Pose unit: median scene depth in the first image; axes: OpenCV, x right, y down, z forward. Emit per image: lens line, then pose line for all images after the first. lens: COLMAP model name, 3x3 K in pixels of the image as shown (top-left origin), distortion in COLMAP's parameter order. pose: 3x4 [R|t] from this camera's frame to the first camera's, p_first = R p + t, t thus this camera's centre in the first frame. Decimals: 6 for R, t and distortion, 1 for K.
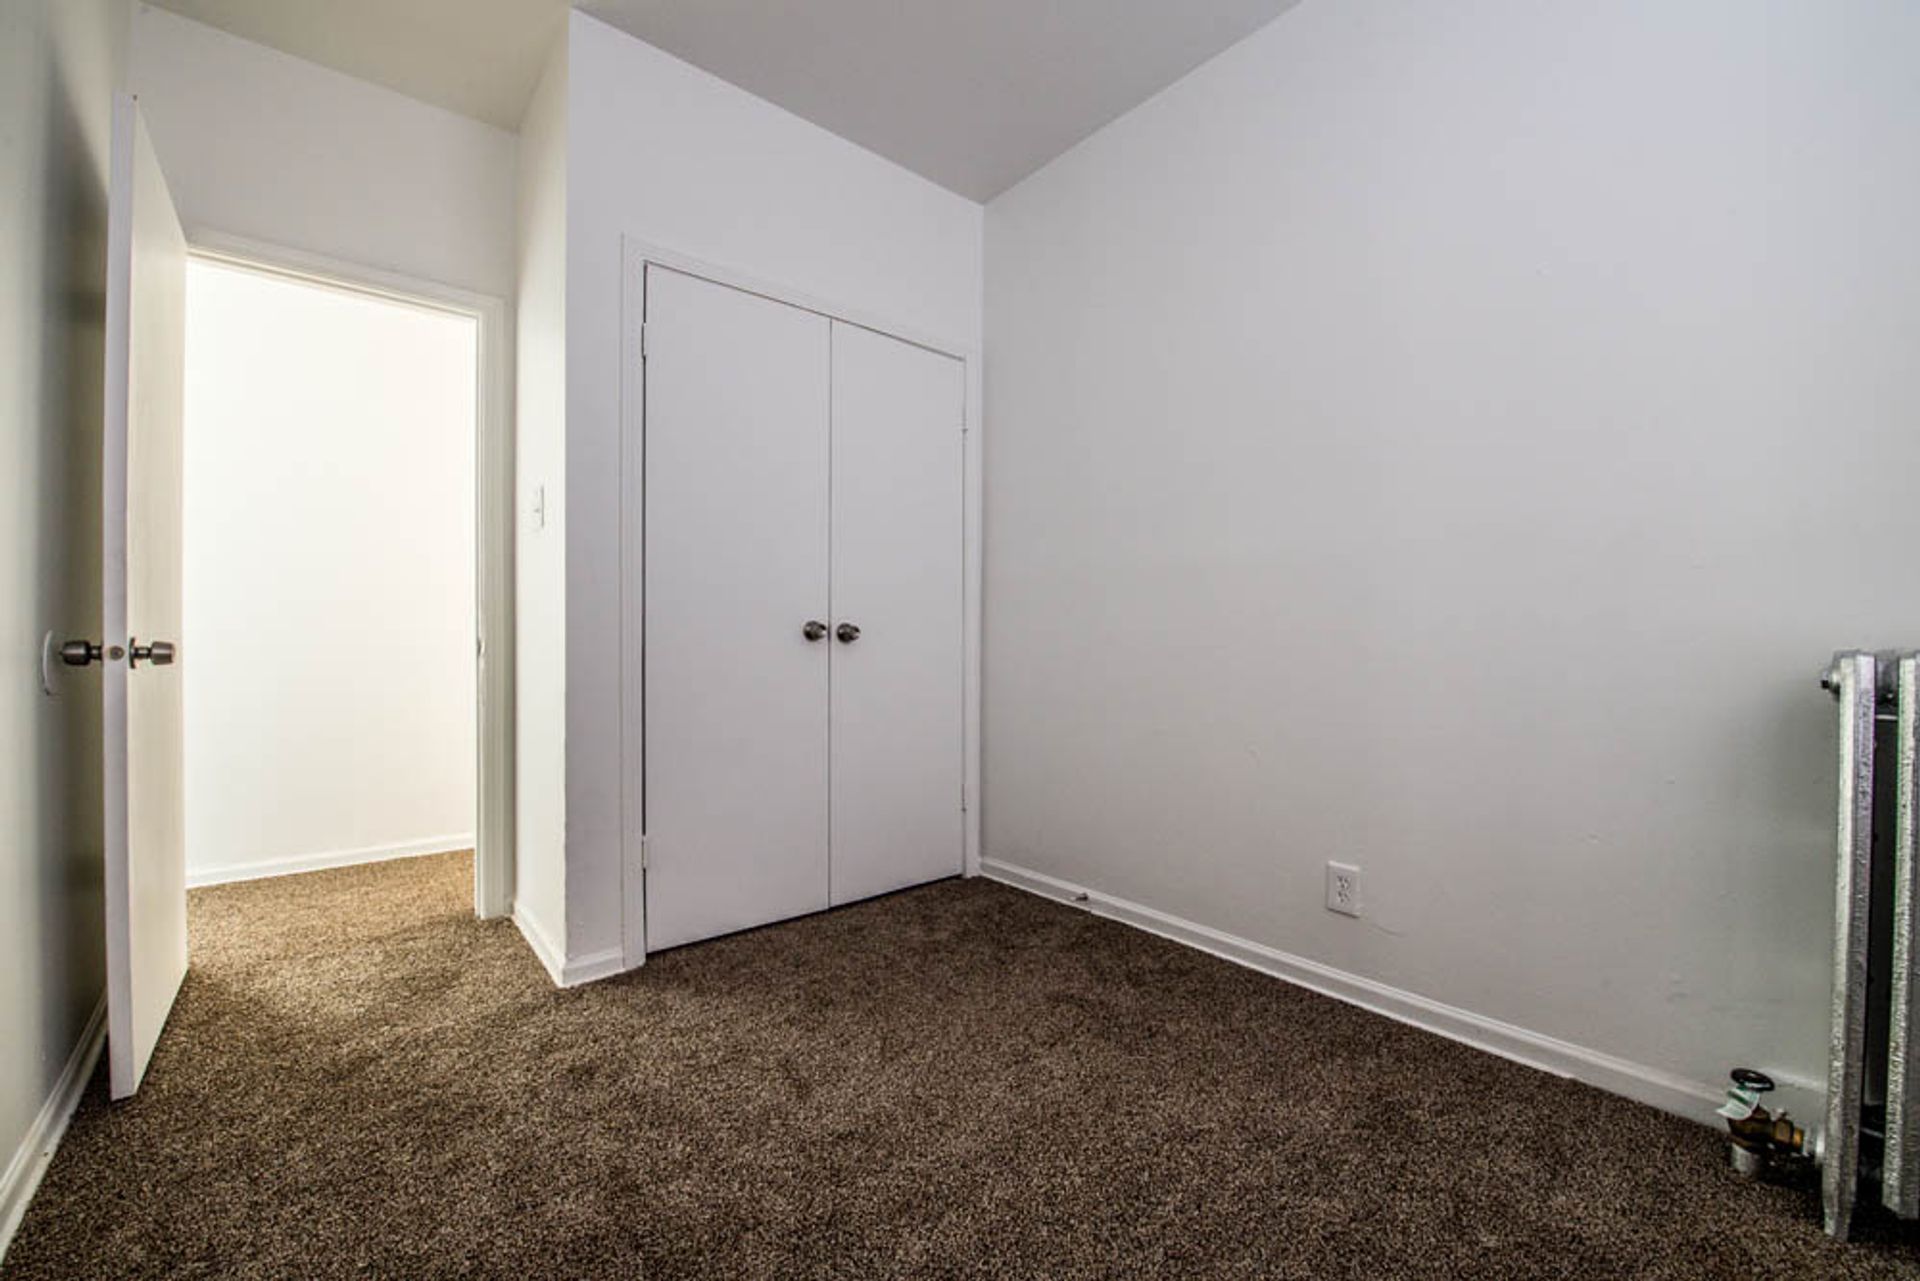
lens RADIAL K [[762.6, 0, 946.7], [0, 762.6, 653.5], [0, 0, 1]] dist [-0.007556, -0.003770]
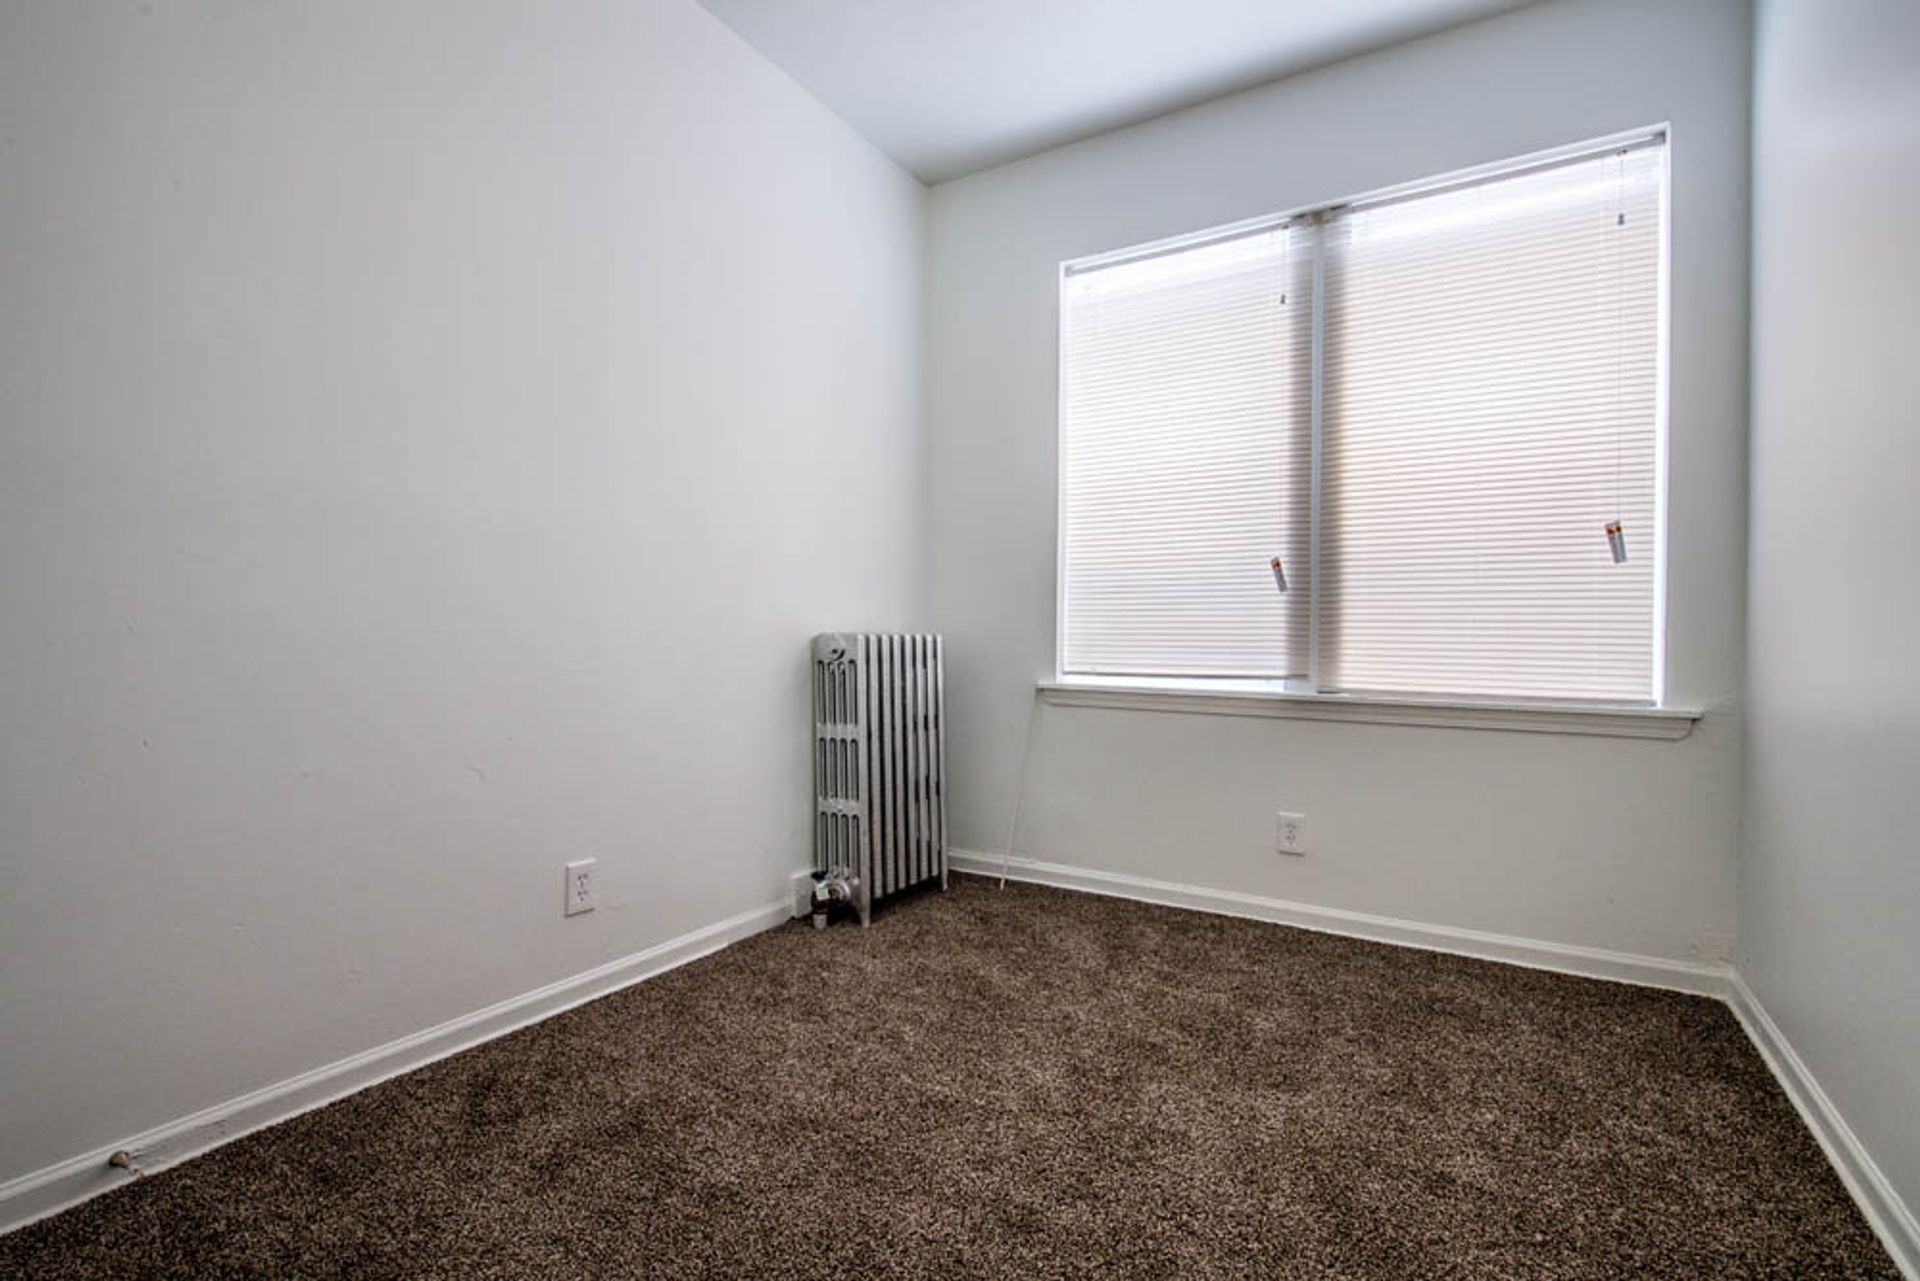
lens RADIAL K [[876.5, 0, 961.3], [0, 876.5, 638.1], [0, 0, 1]] dist [0.003765, -0.001585]
pose [[-0.324418, -0.015216, 0.945791, -0.671442], [-0.000351, 0.999872, 0.015966, -0.020919], [-0.945914, 0.004847, -0.324382, 0.903605]]
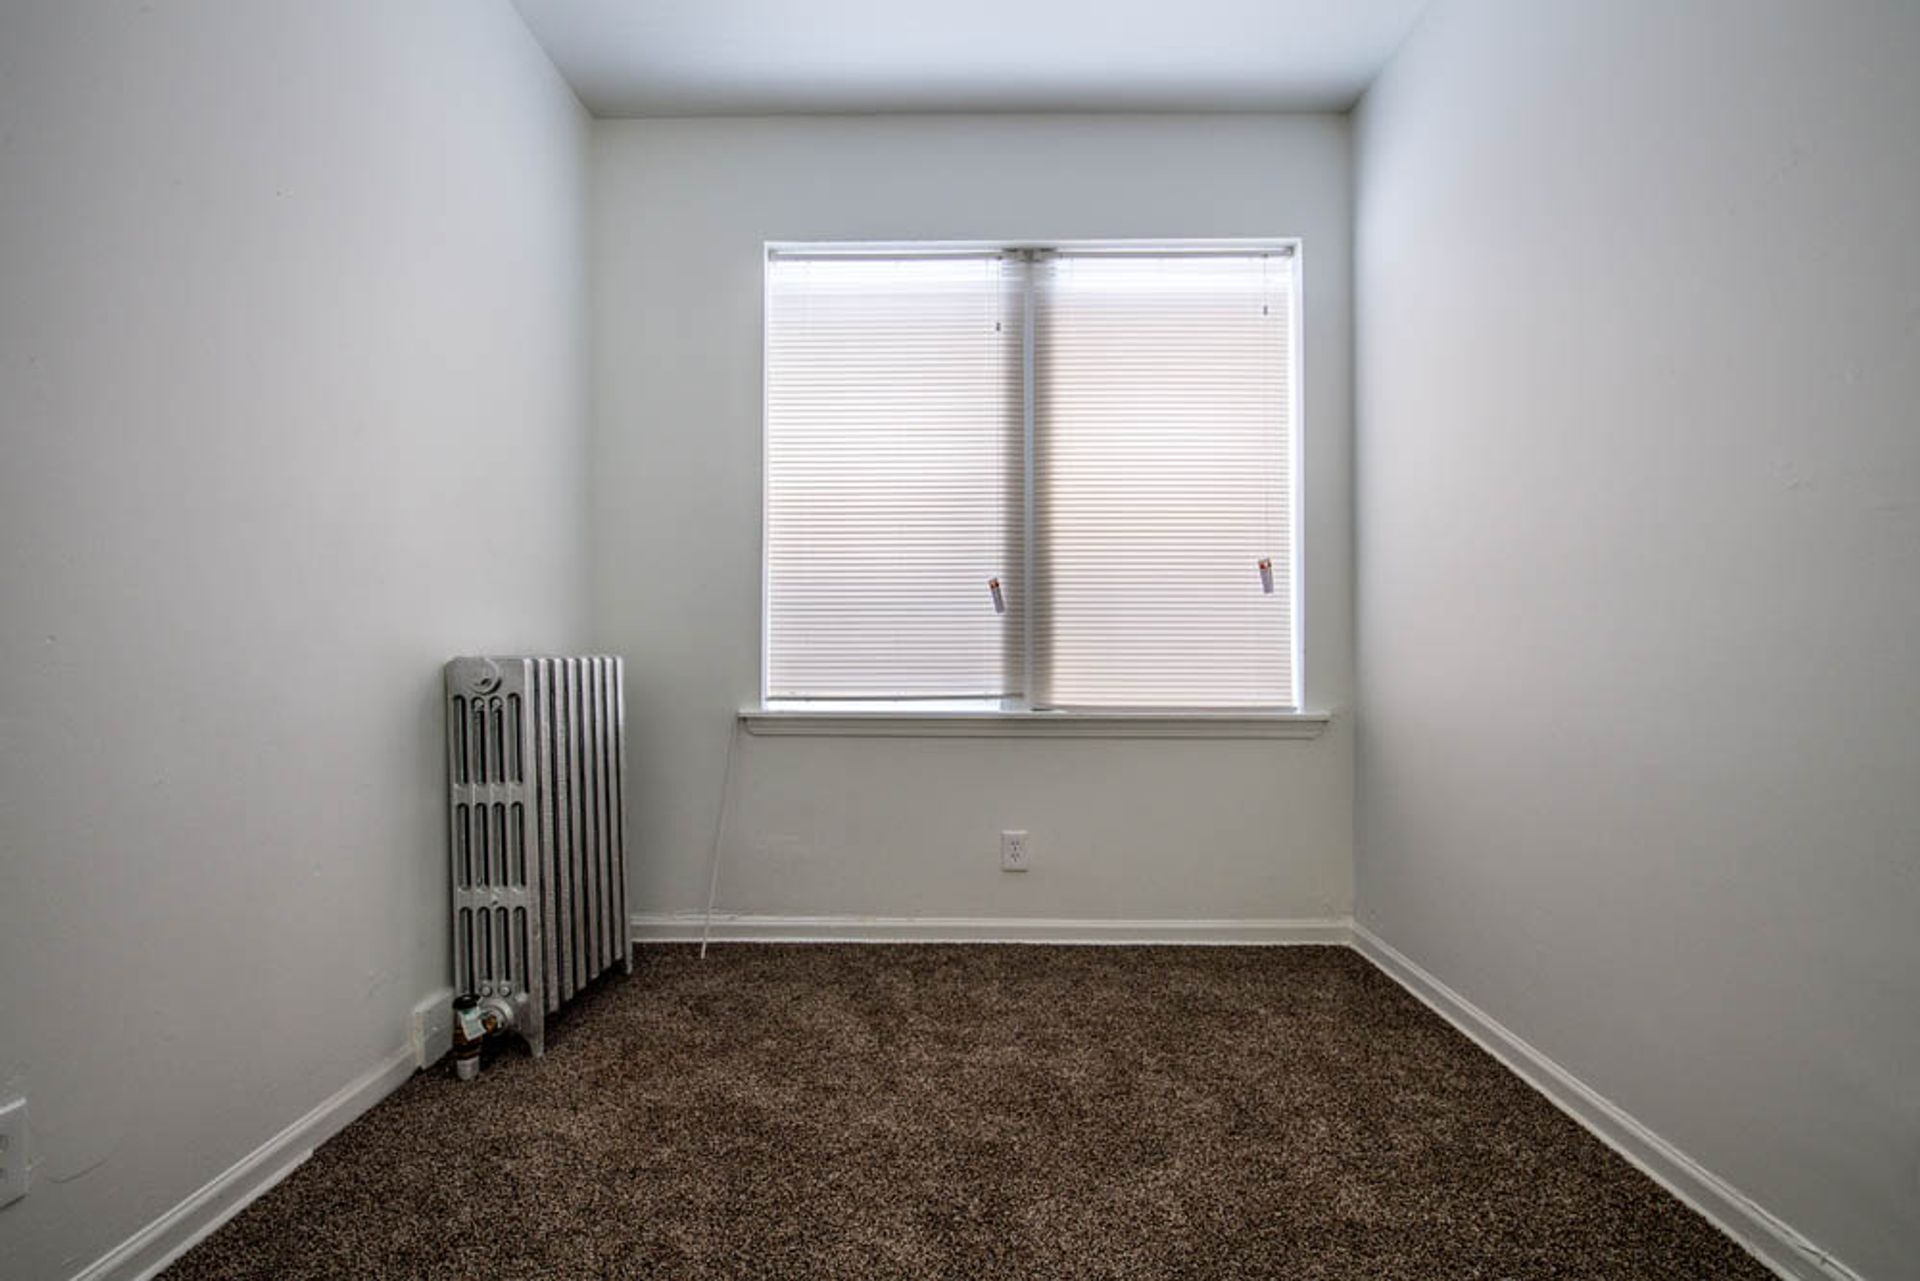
lens RADIAL K [[762.6, 0, 950.1], [0, 762.6, 642.9], [0, 0, 1]] dist [-0.007556, -0.003770]
pose [[-0.754642, 0.001139, 0.656136, -0.247843], [0.000226, 0.999999, -0.001476, -0.021429], [-0.656137, -0.000966, -0.754641, 0.951509]]
